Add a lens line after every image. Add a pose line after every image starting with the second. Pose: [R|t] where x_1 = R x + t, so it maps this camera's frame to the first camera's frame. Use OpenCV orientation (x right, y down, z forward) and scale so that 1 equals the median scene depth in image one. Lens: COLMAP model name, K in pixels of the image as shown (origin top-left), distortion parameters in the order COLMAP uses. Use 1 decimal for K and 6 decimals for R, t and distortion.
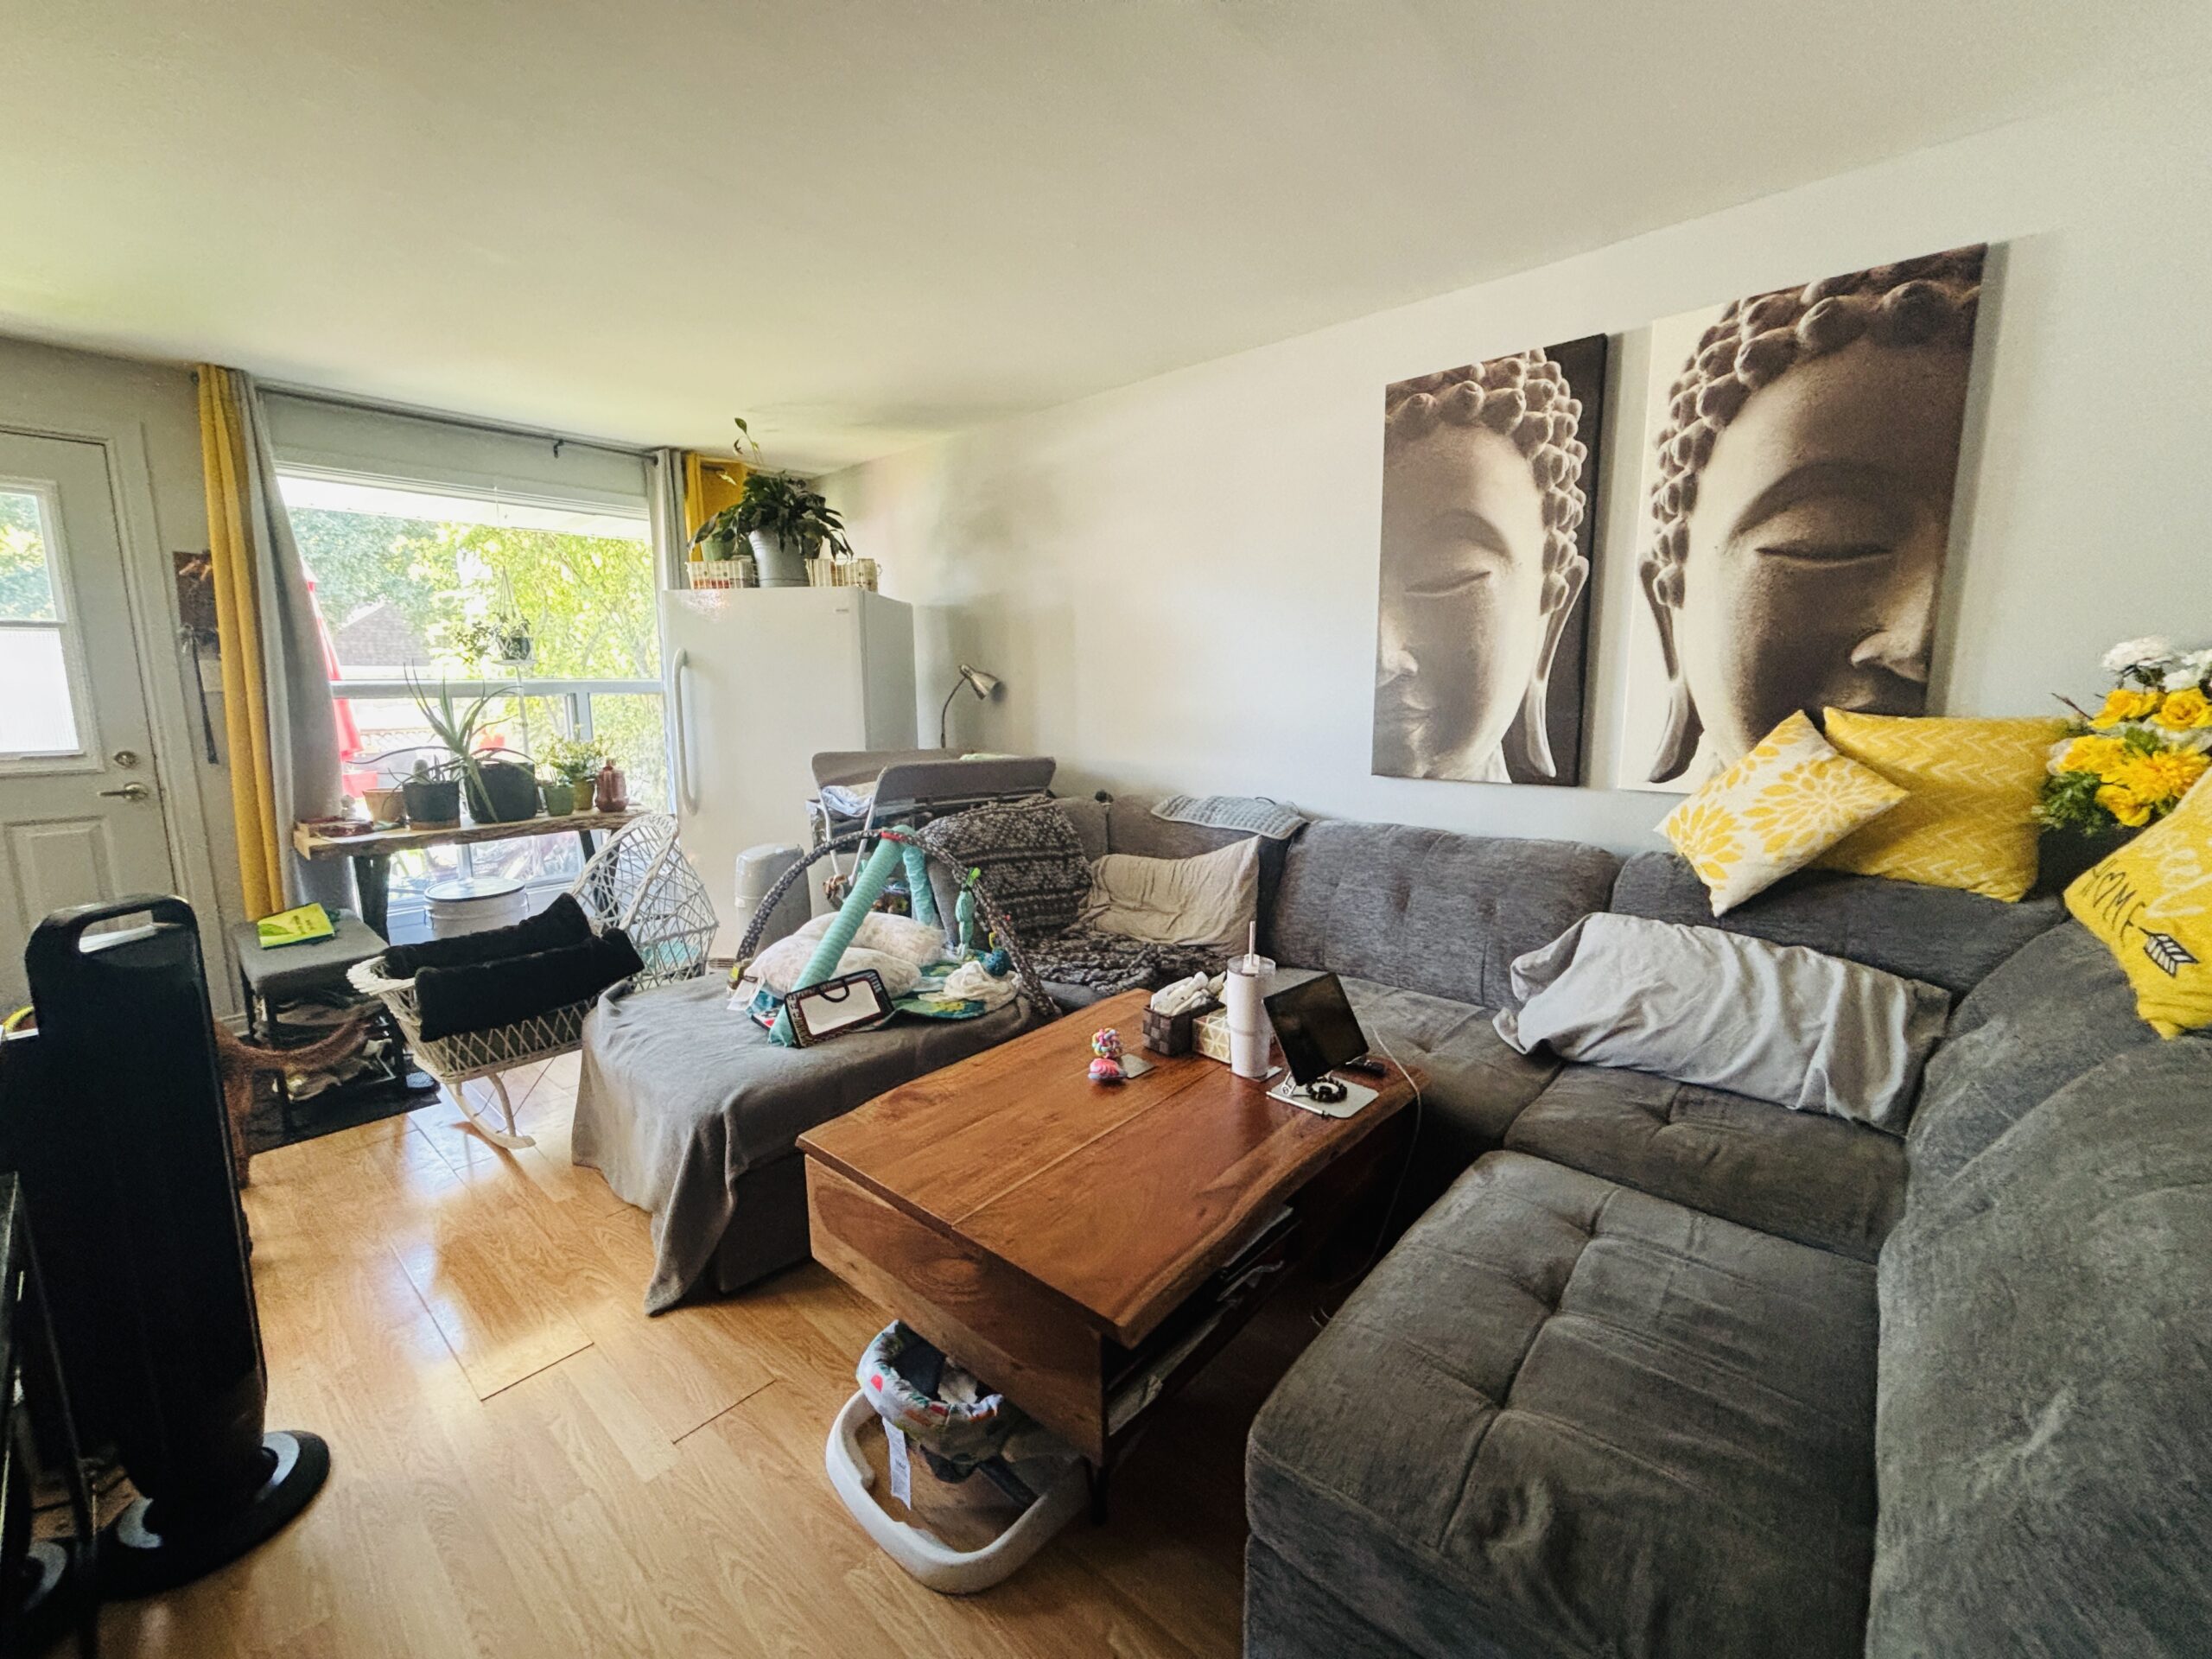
lens RADIAL K [[896.3, 0, 1092.5], [0, 896.3, 825.3], [0, 0, 1]] dist [0.000697, 0.000481]
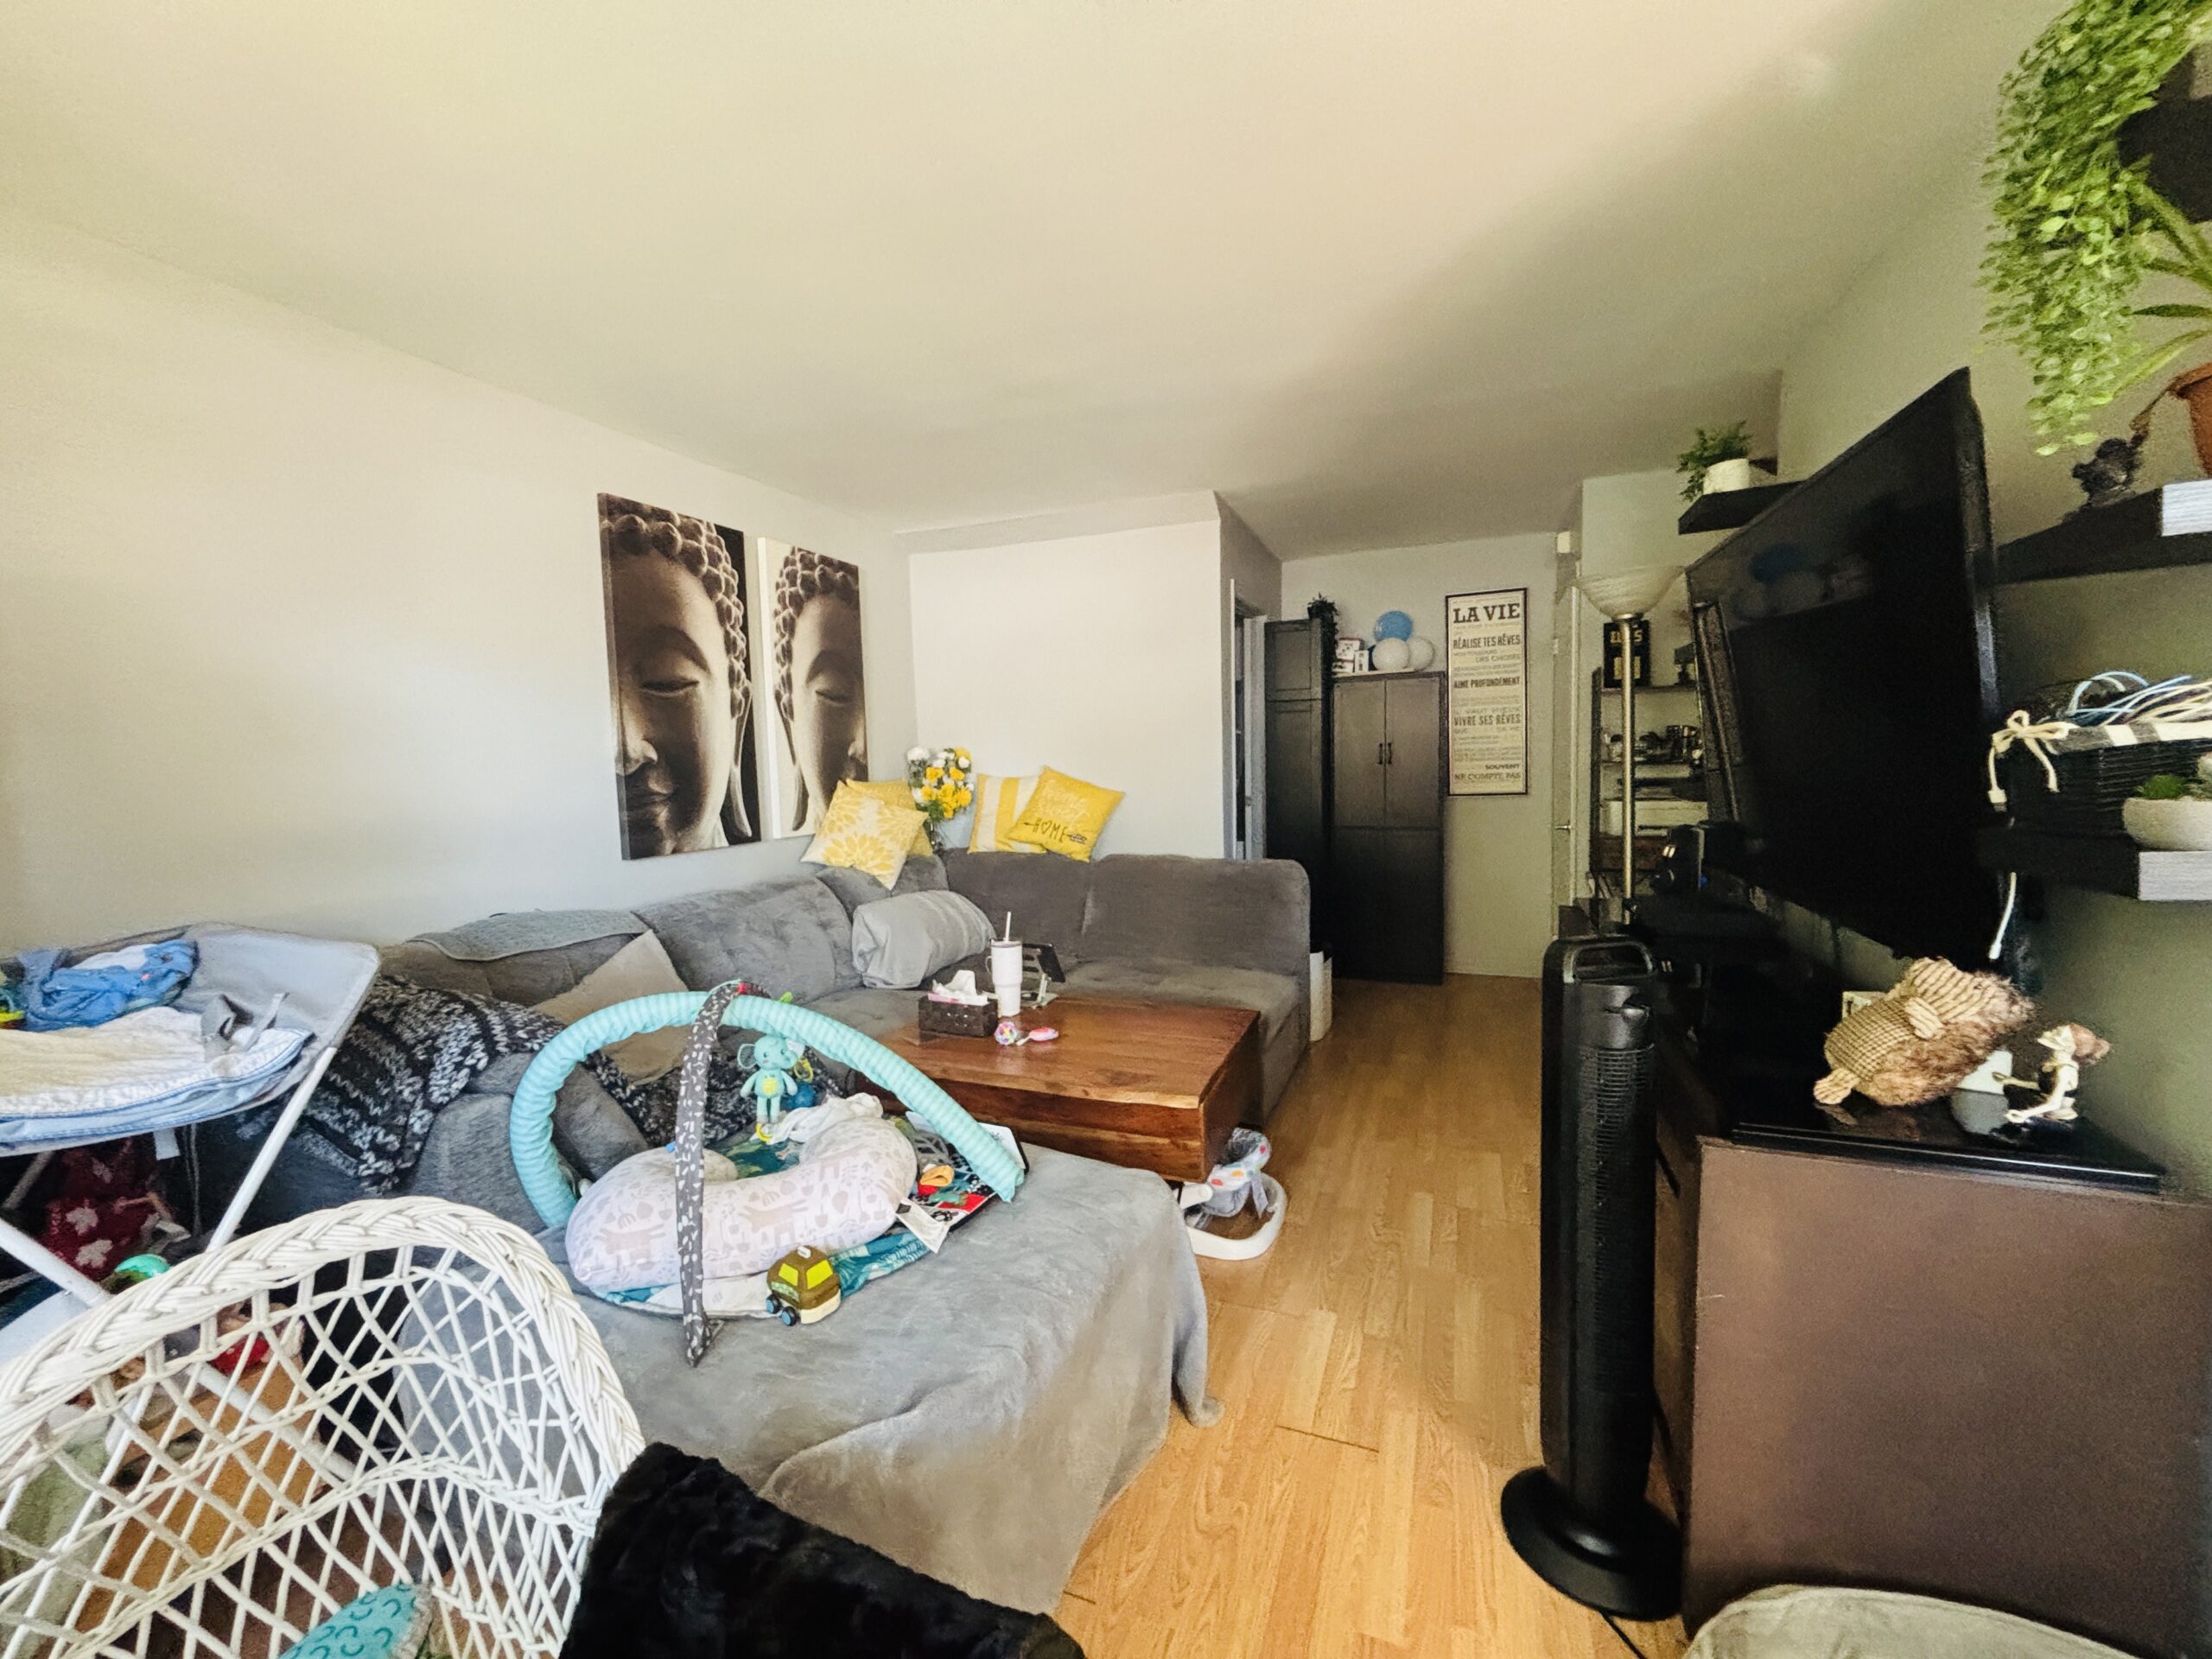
lens RADIAL K [[896.3, 0, 1092.5], [0, 896.3, 825.3], [0, 0, 1]] dist [0.000697, 0.000481]
pose [[-0.321582, -0.060262, 0.944962, -0.980609], [0.171288, 0.977806, 0.120648, -0.151473], [-0.931260, 0.200659, -0.304123, 0.962767]]
